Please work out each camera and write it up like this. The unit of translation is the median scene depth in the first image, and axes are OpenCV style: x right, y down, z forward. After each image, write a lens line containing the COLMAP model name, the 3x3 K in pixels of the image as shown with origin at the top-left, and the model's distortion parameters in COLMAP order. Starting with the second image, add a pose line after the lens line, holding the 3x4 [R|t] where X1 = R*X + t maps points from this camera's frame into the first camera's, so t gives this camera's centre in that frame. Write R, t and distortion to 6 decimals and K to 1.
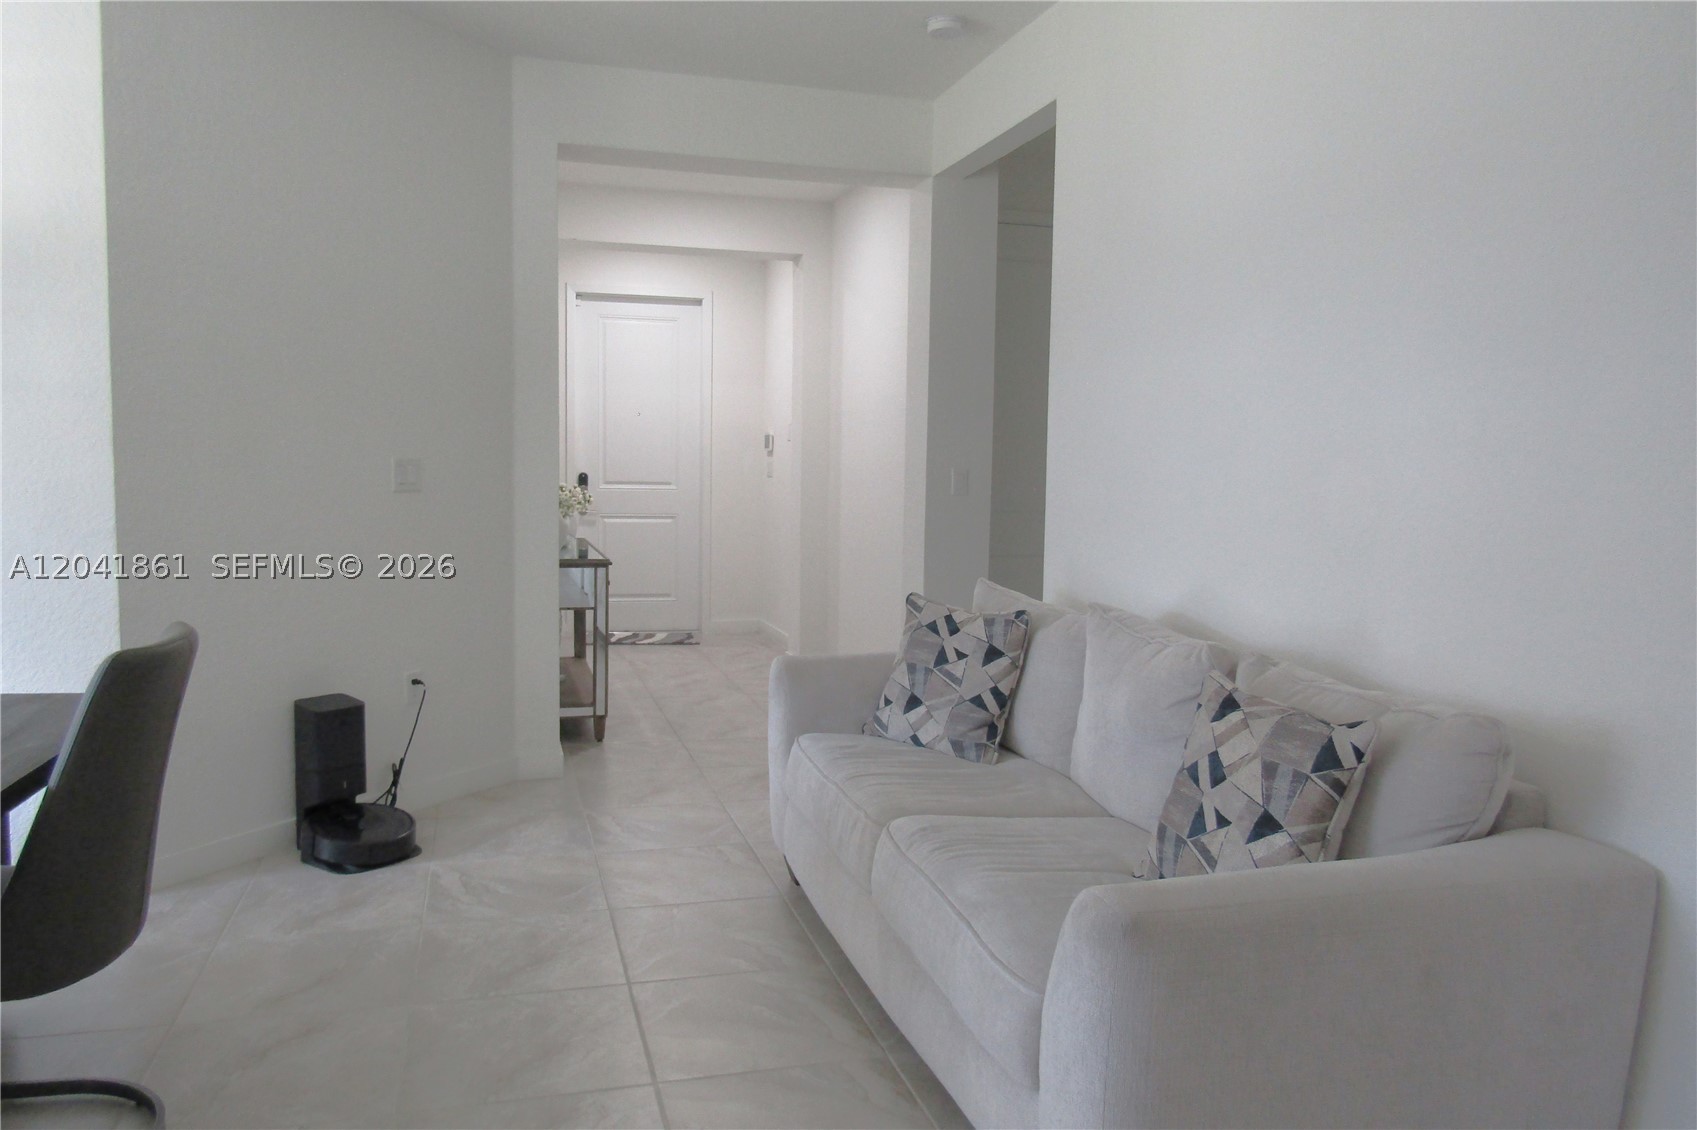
lens RADIAL K [[1300.1, 0, 848.5], [0, 1300.1, 565.0], [0, 0, 1]] dist [0.000067, -0.000882]
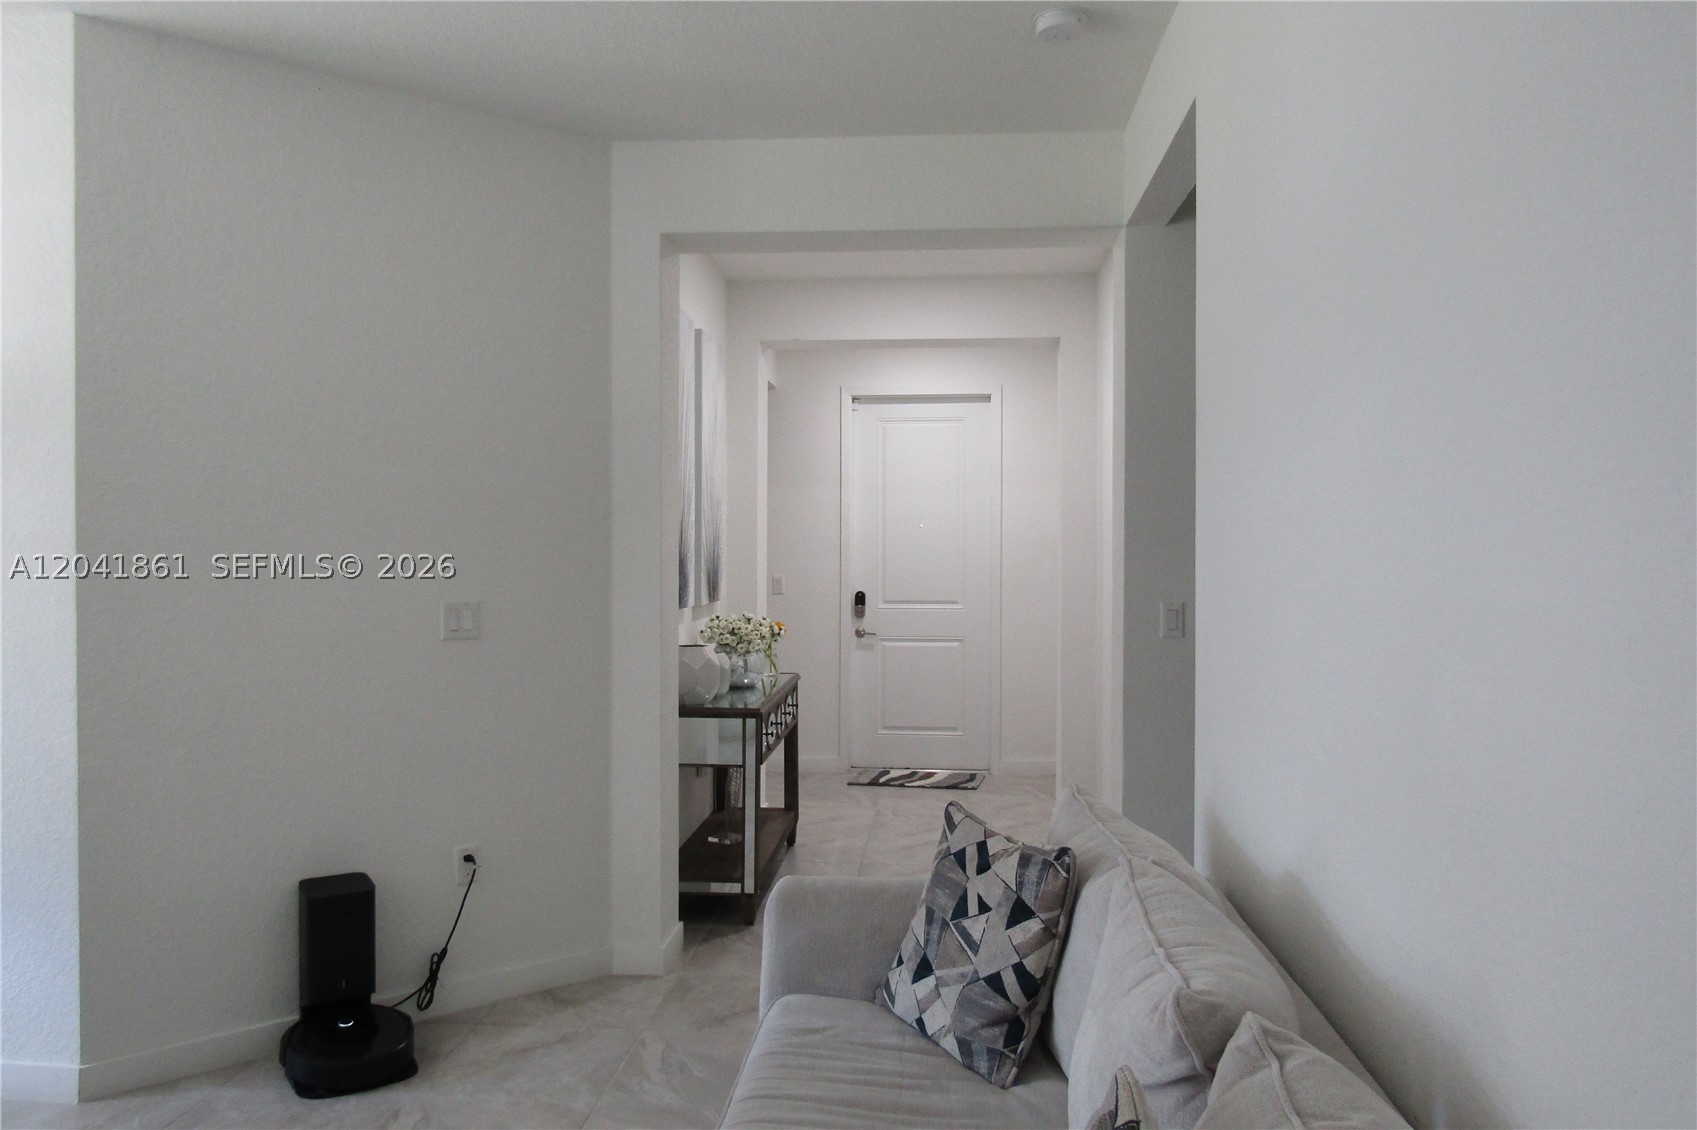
lens RADIAL K [[1300.1, 0, 848.5], [0, 1300.1, 565.0], [0, 0, 1]] dist [0.000067, -0.000882]
pose [[0.930341, -0.011145, -0.366525, 0.262901], [-0.014763, 0.997589, -0.067805, -0.059266], [0.366397, 0.068493, 0.927934, 0.324838]]
